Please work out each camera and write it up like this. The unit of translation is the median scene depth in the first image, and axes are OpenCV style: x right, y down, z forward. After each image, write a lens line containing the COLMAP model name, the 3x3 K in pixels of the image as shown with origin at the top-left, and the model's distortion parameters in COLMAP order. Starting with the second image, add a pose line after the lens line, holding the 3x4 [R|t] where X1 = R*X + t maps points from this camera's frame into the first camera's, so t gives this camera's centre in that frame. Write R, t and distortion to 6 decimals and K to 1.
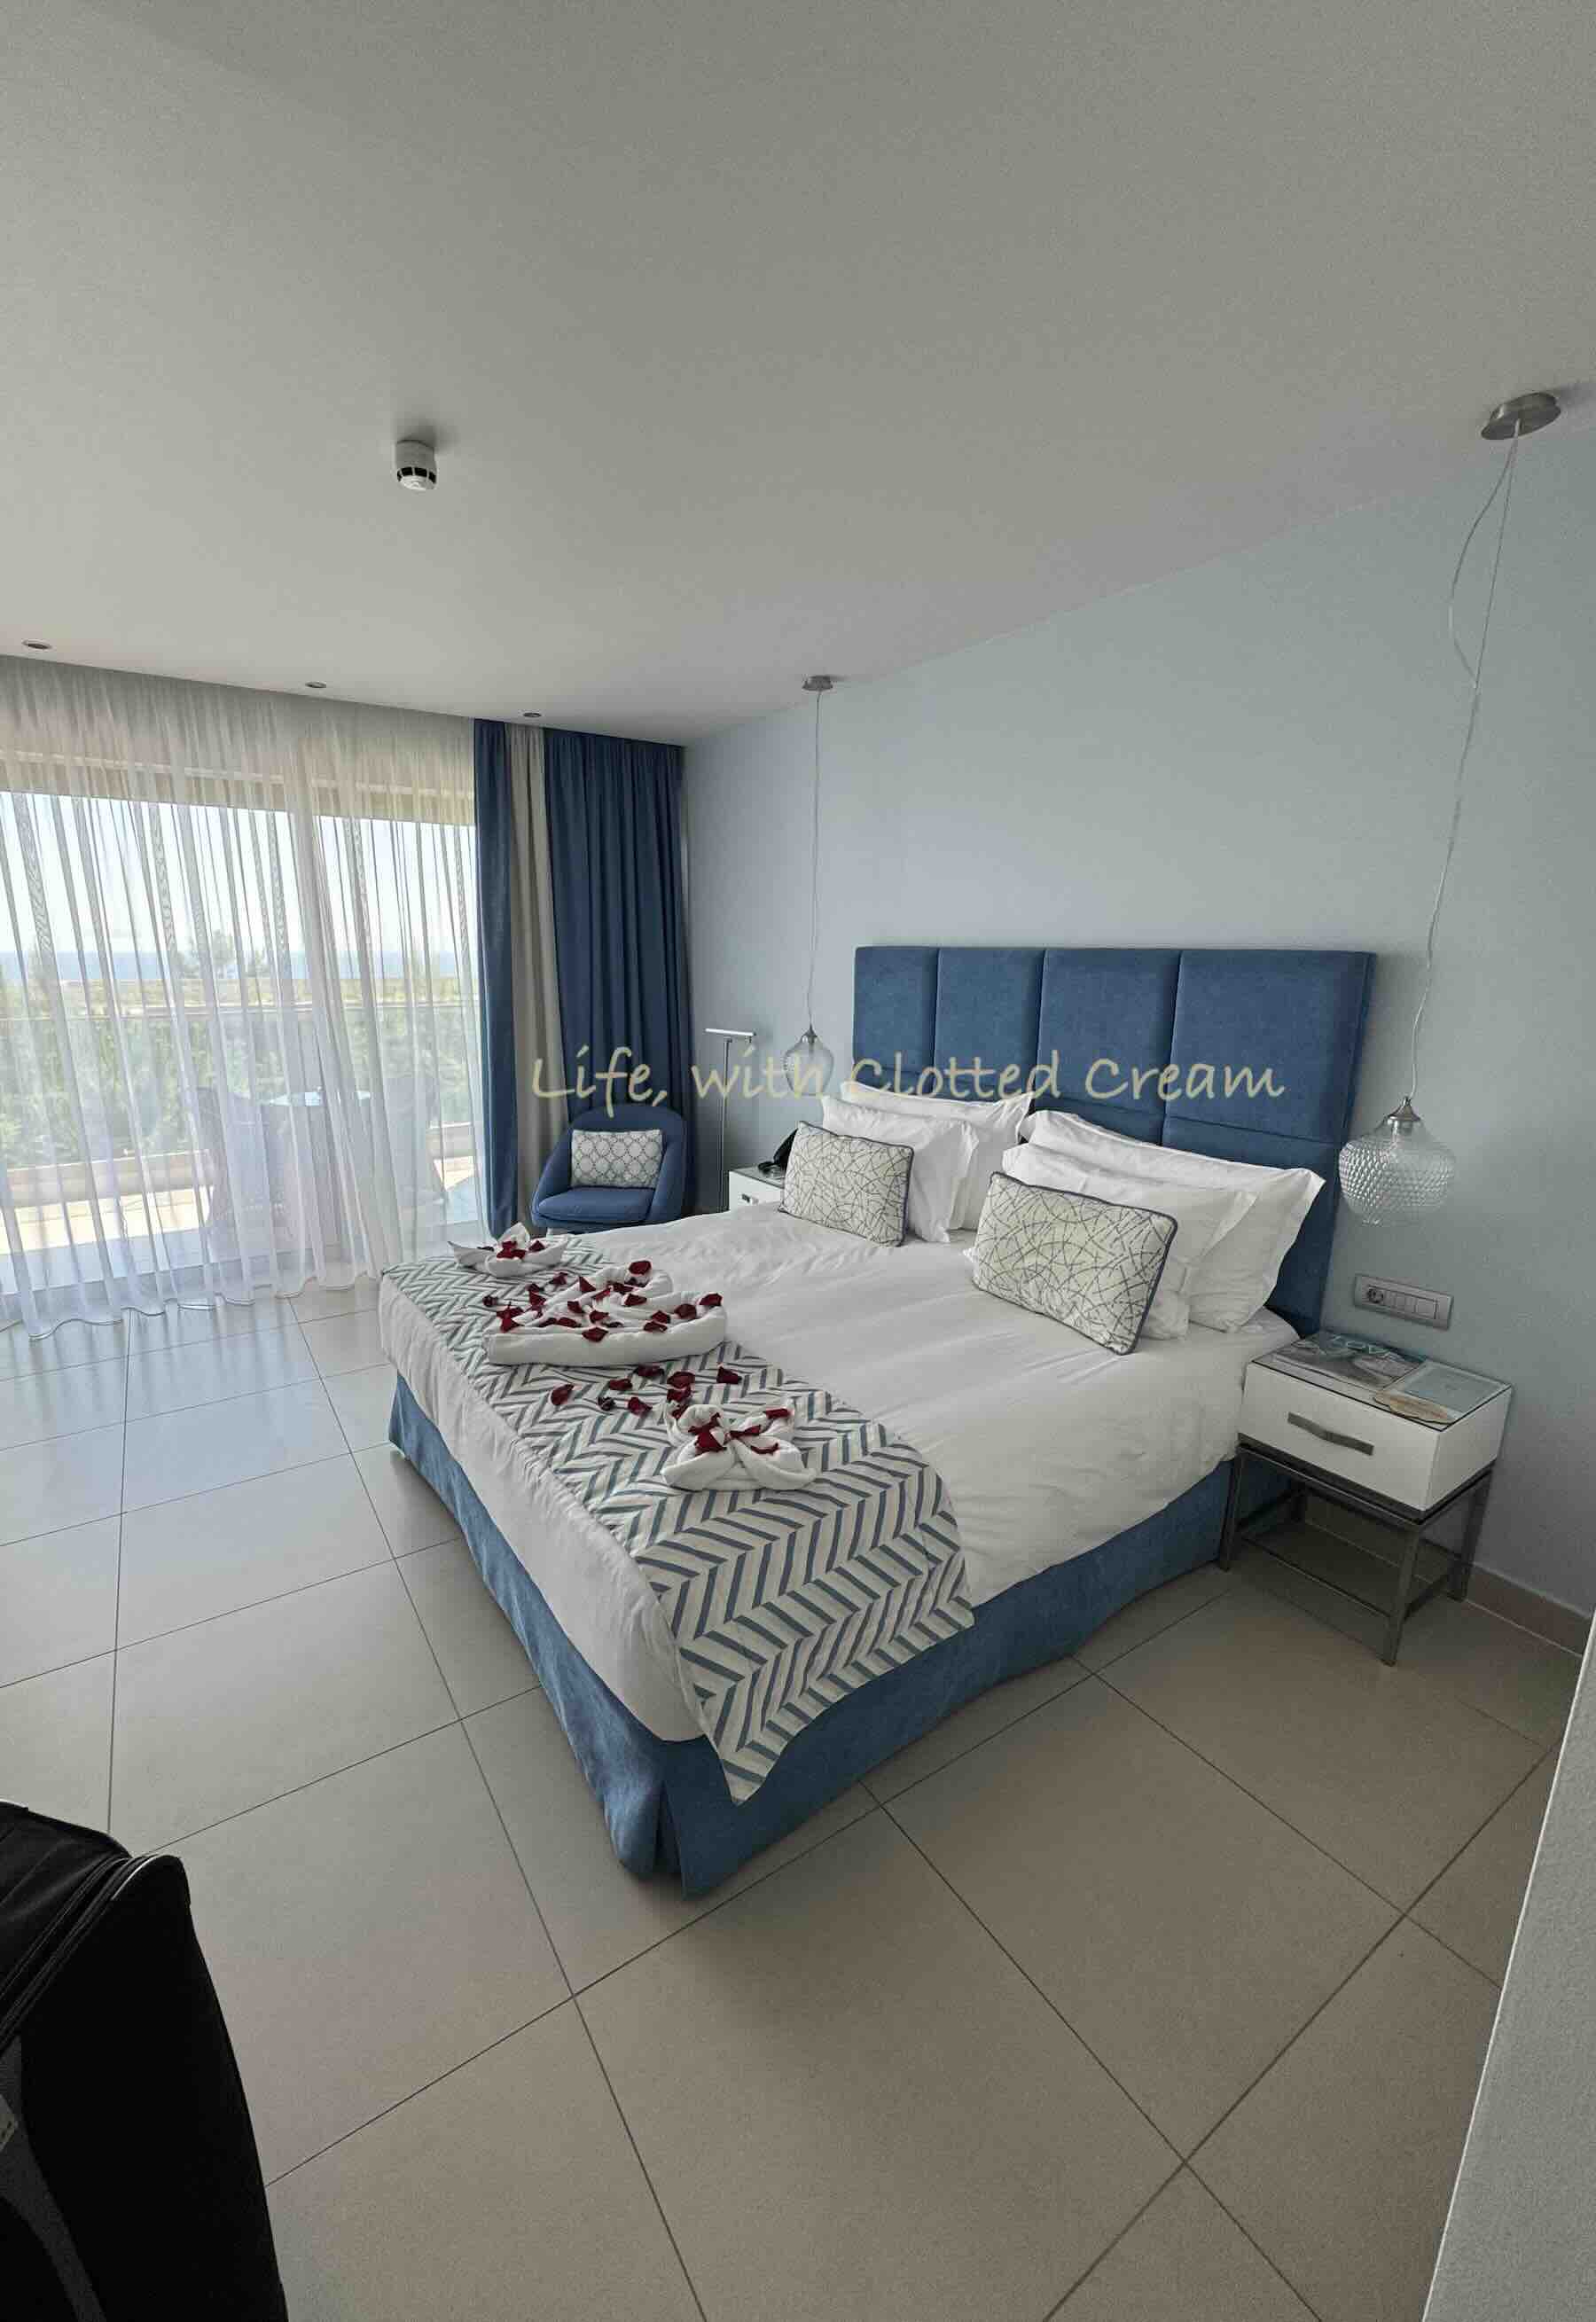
lens RADIAL K [[956.0, 0, 791.0], [0, 956.0, 1196.5], [0, 0, 1]] dist [-0.000427, -0.000012]
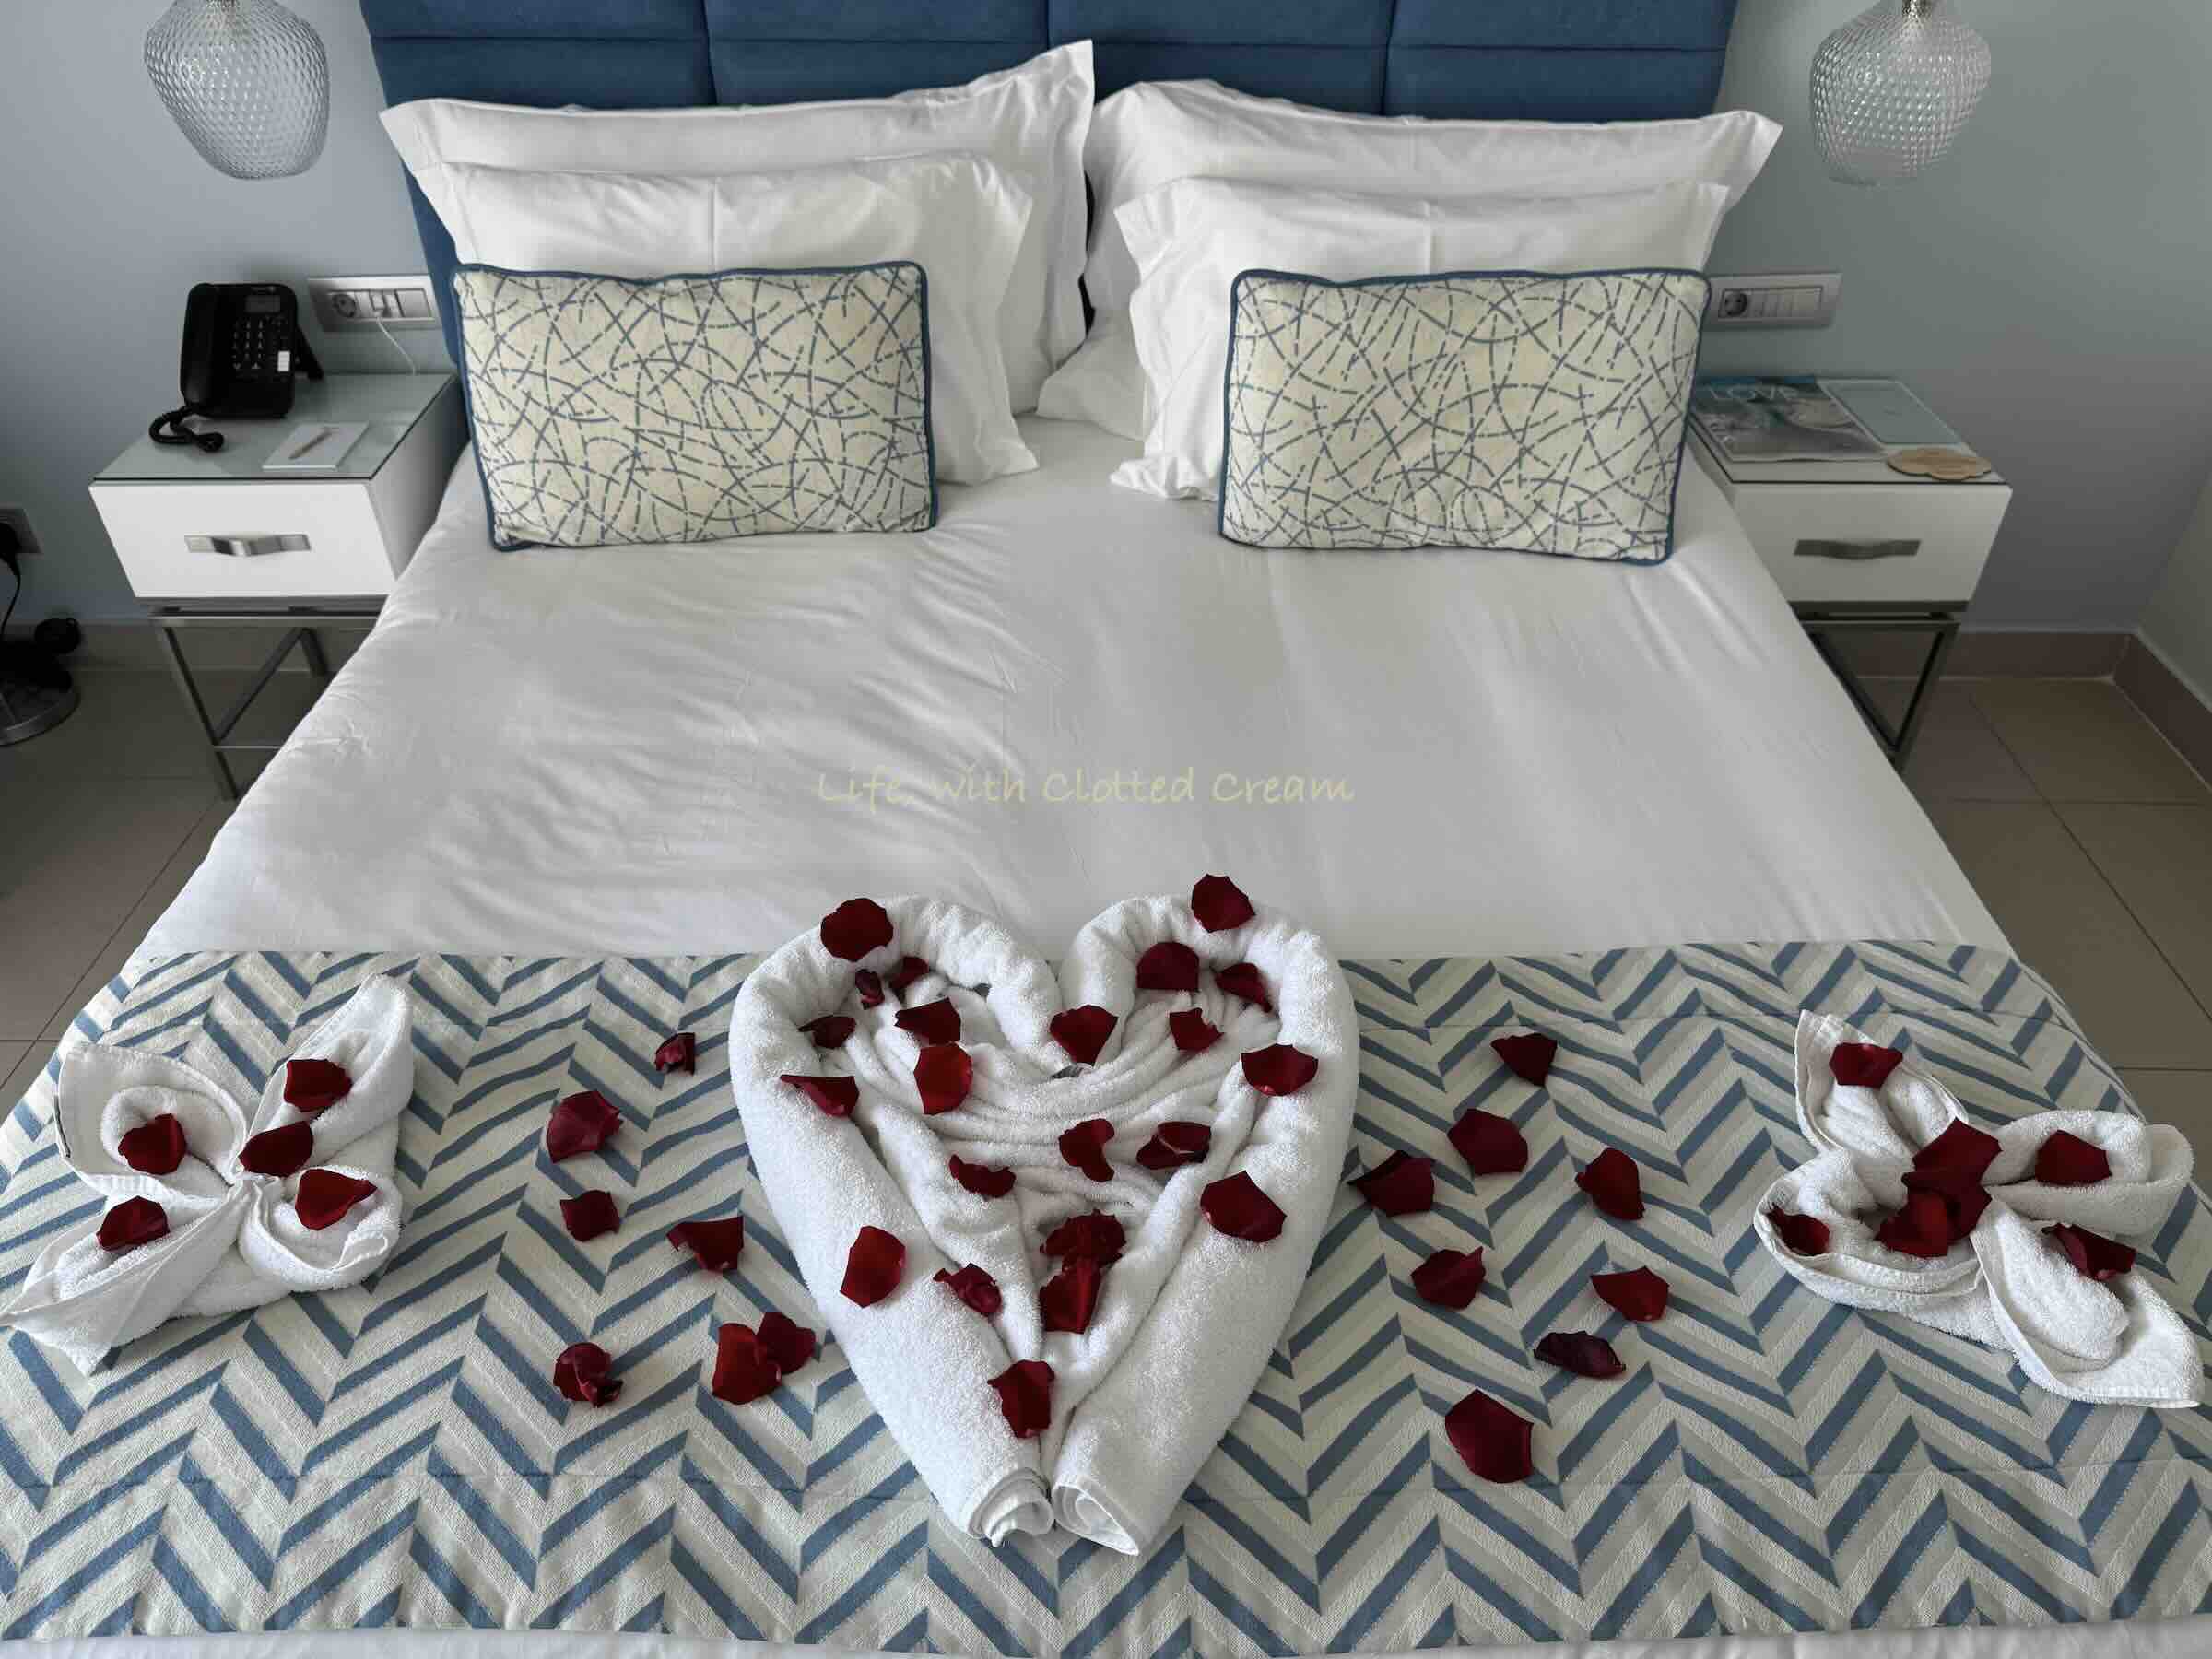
lens RADIAL K [[1520.6, 0, 1054.0], [0, 1520.6, 823.3], [0, 0, 1]] dist [0.136376, -0.214911]
pose [[0.561778, -0.515456, 0.647078, -0.430910], [0.205217, 0.844549, 0.494594, -0.187894], [-0.801431, -0.145061, 0.580230, 0.683721]]
